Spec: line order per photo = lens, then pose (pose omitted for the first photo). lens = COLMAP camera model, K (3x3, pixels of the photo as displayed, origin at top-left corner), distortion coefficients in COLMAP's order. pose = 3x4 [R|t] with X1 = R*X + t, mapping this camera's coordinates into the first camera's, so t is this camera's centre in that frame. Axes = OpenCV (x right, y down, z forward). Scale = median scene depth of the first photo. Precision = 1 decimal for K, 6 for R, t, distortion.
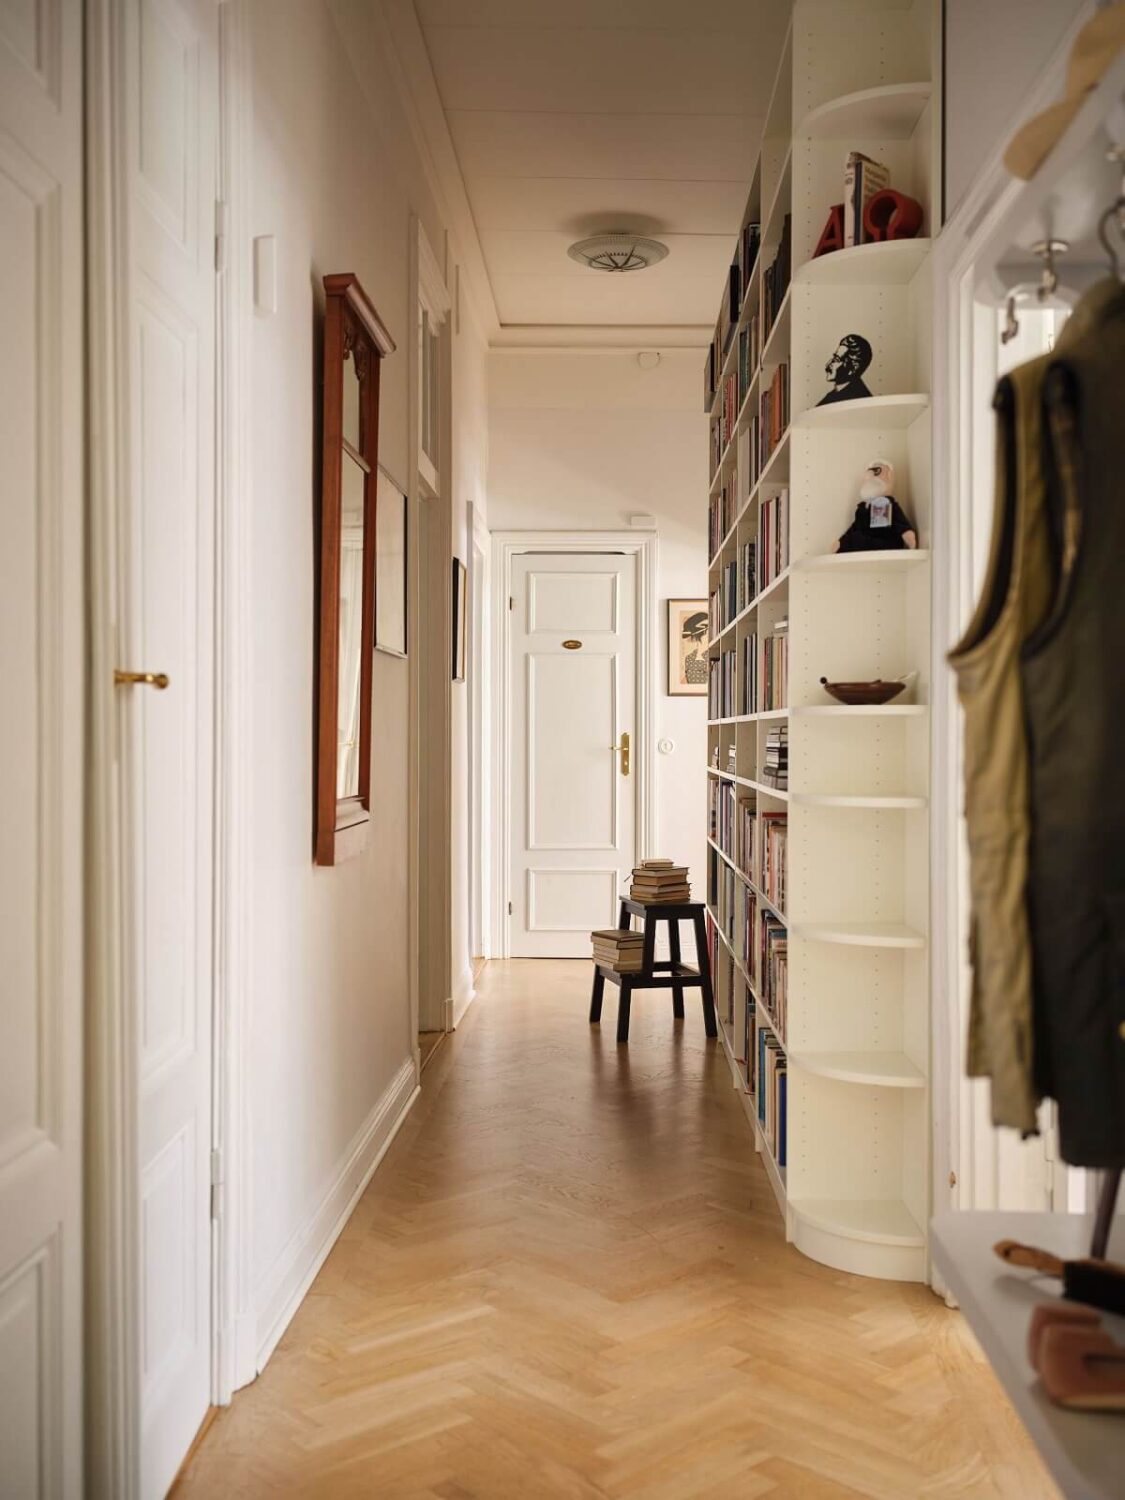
lens RADIAL K [[1566.5, 0, 563.3], [0, 1566.5, 750.0], [0, 0, 1]] dist [-0.001772, 0.000000]
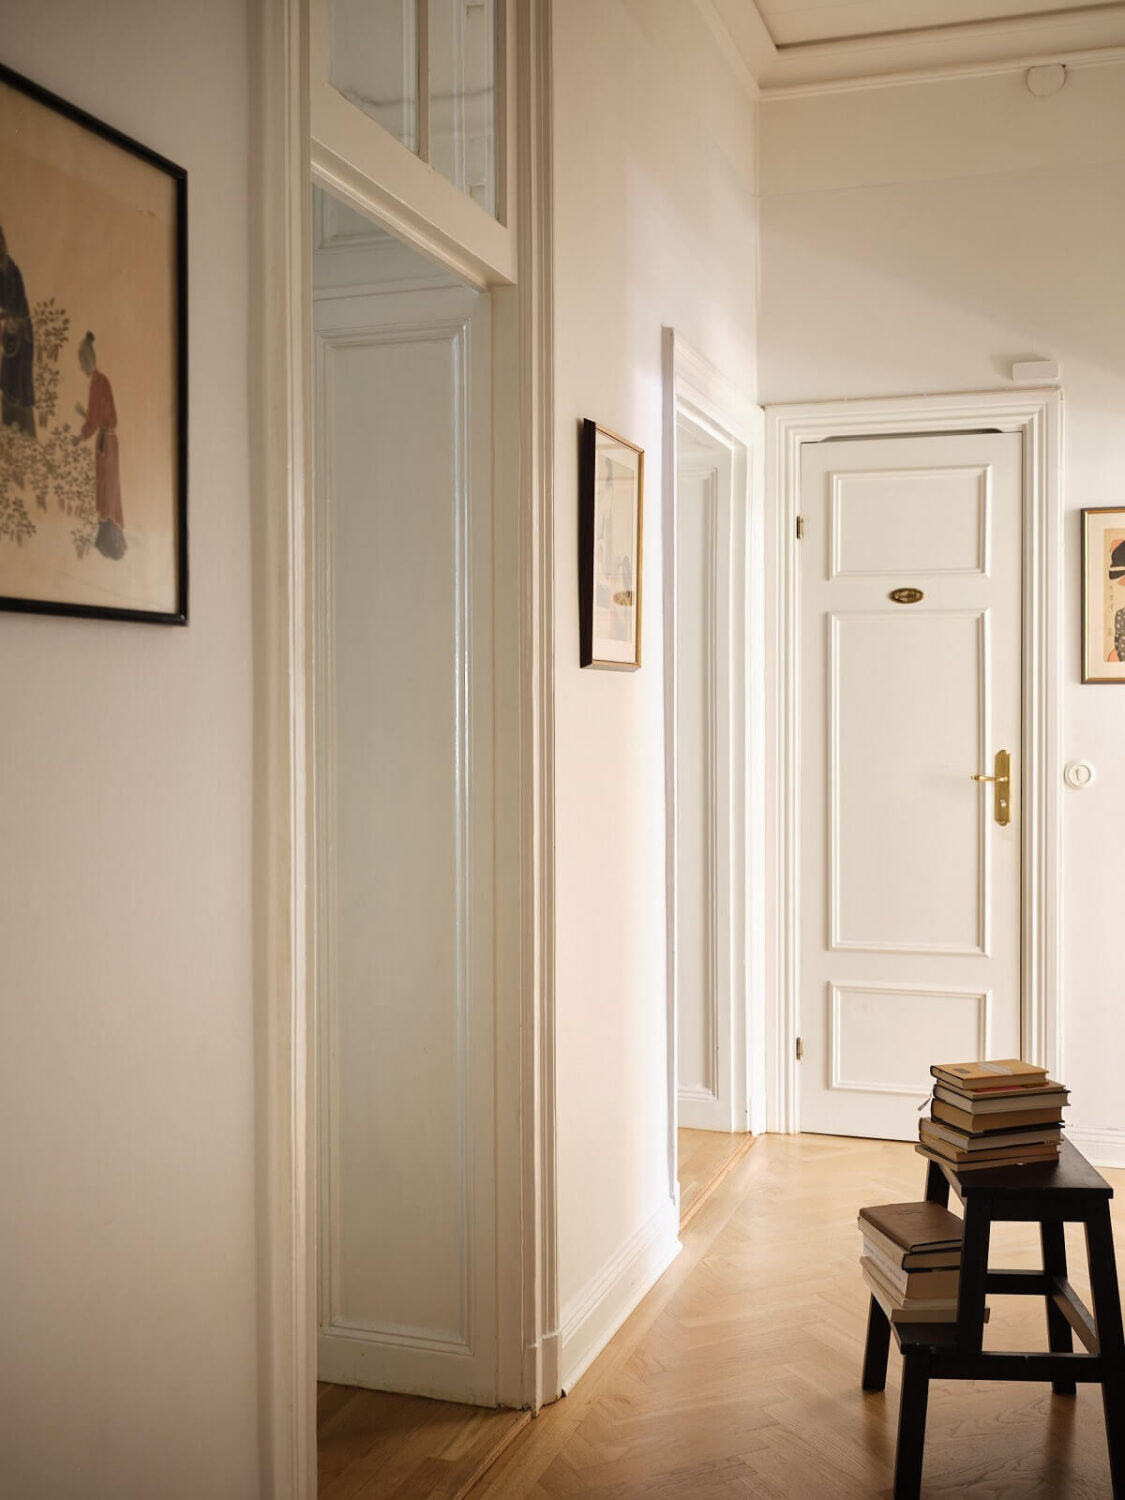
lens RADIAL K [[1566.5, 0, 555.9], [0, 1566.5, 722.8], [0, 0, 1]] dist [-0.001772, 0.000000]
pose [[0.953398, -0.000243, -0.301716, 0.056442], [0.001446, 0.999992, 0.003763, -0.023114], [0.301713, -0.004024, 0.953390, 0.416201]]
